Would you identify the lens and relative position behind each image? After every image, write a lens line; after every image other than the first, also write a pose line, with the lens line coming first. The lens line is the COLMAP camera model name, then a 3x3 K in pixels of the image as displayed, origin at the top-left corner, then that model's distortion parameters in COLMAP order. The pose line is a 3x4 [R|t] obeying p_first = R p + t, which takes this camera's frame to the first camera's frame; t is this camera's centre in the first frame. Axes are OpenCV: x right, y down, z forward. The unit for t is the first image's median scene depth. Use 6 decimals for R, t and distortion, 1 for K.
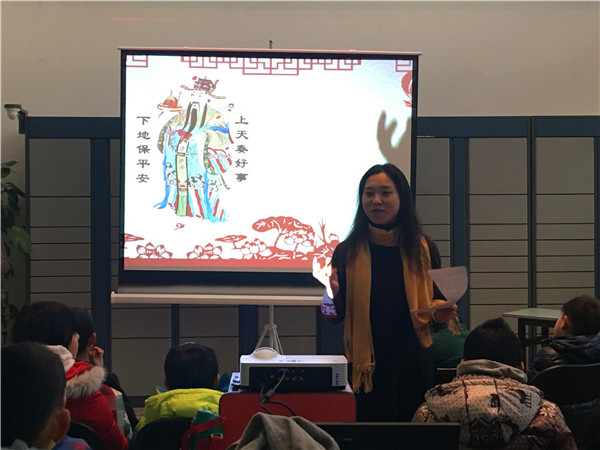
lens RADIAL K [[988.8, 0, 298.9], [0, 988.8, 224.7], [0, 0, 1]] dist [0.131899, 0.000000]
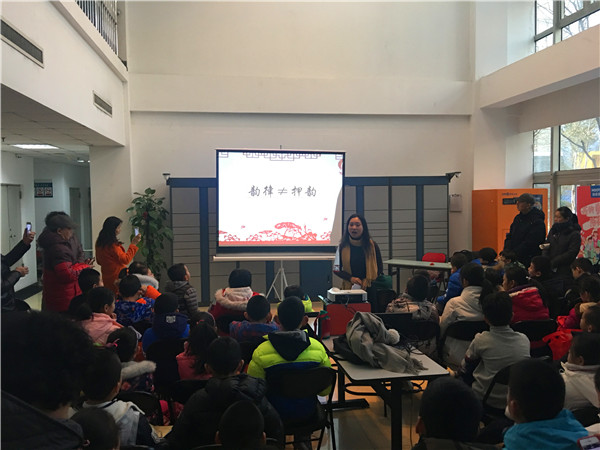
lens RADIAL K [[513.9, 0, 299.6], [0, 513.9, 216.6], [0, 0, 1]] dist [0.064973, -0.041996]
pose [[0.994110, -0.010538, 0.107862, -0.117669], [0.008275, 0.999737, 0.021411, -0.046602], [-0.108059, -0.020392, 0.993935, -0.191898]]
